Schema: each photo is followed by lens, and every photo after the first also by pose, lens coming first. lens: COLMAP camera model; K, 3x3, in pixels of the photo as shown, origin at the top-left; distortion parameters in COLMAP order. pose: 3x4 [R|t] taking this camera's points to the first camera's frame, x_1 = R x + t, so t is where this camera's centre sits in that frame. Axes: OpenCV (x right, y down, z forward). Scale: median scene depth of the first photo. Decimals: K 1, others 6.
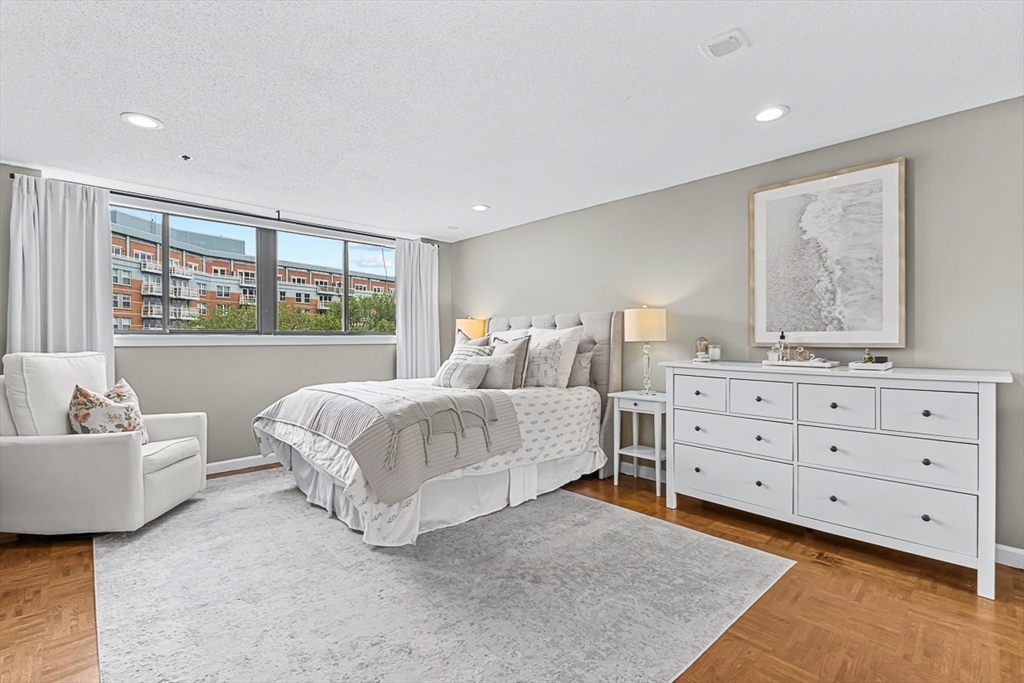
lens RADIAL K [[466.5, 0, 516.2], [0, 466.5, 338.2], [0, 0, 1]] dist [-0.000812, 0.000660]
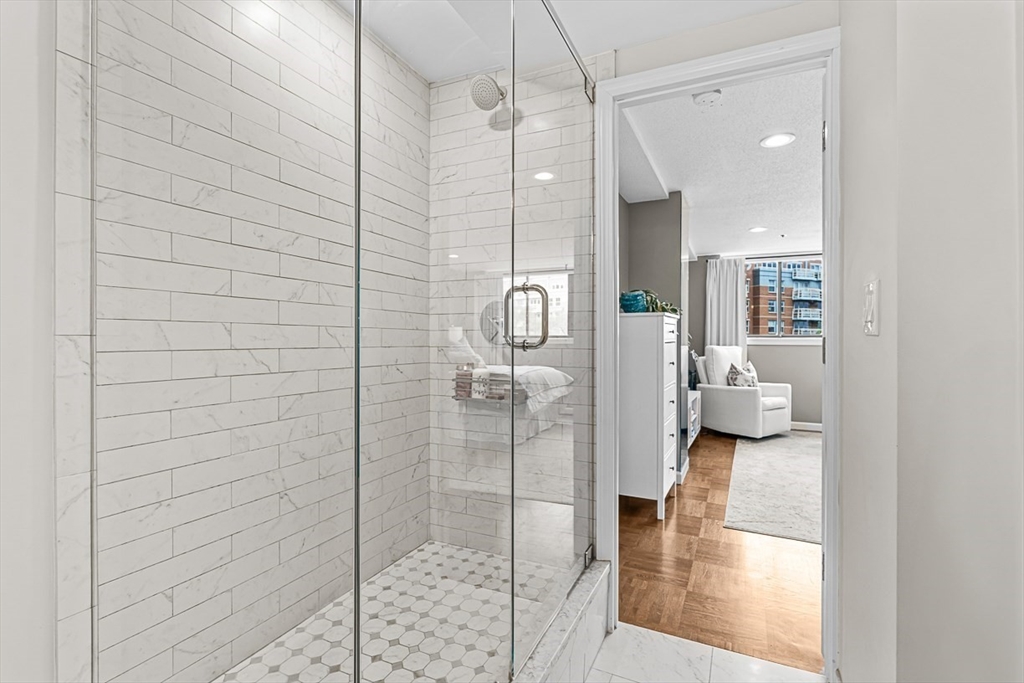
lens RADIAL K [[466.5, 0, 519.7], [0, 466.5, 333.9], [0, 0, 1]] dist [-0.000812, 0.000660]
pose [[0.351868, -0.002627, -0.936046, 0.566138], [-0.005677, 0.999972, -0.004940, -0.008739], [0.936032, 0.007052, 0.351844, -0.516196]]
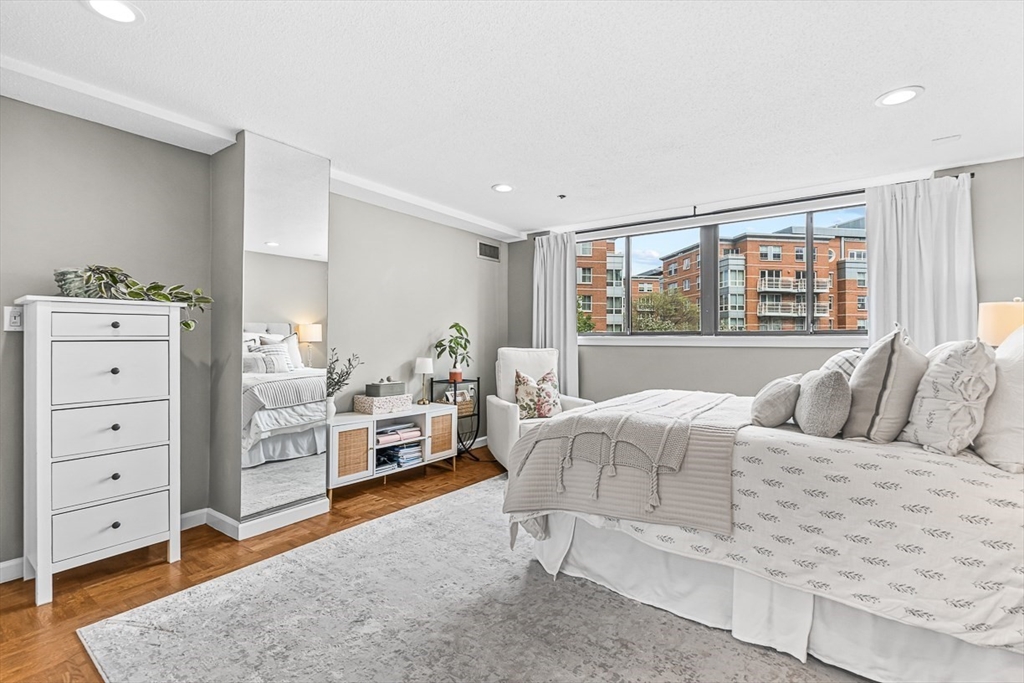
lens RADIAL K [[466.5, 0, 507.0], [0, 466.5, 335.8], [0, 0, 1]] dist [-0.000812, 0.000660]
pose [[0.172607, -0.004705, -0.984980, 0.513750], [-0.001469, 0.999986, -0.005034, -0.001771], [0.984990, 0.002316, 0.172598, 0.638467]]
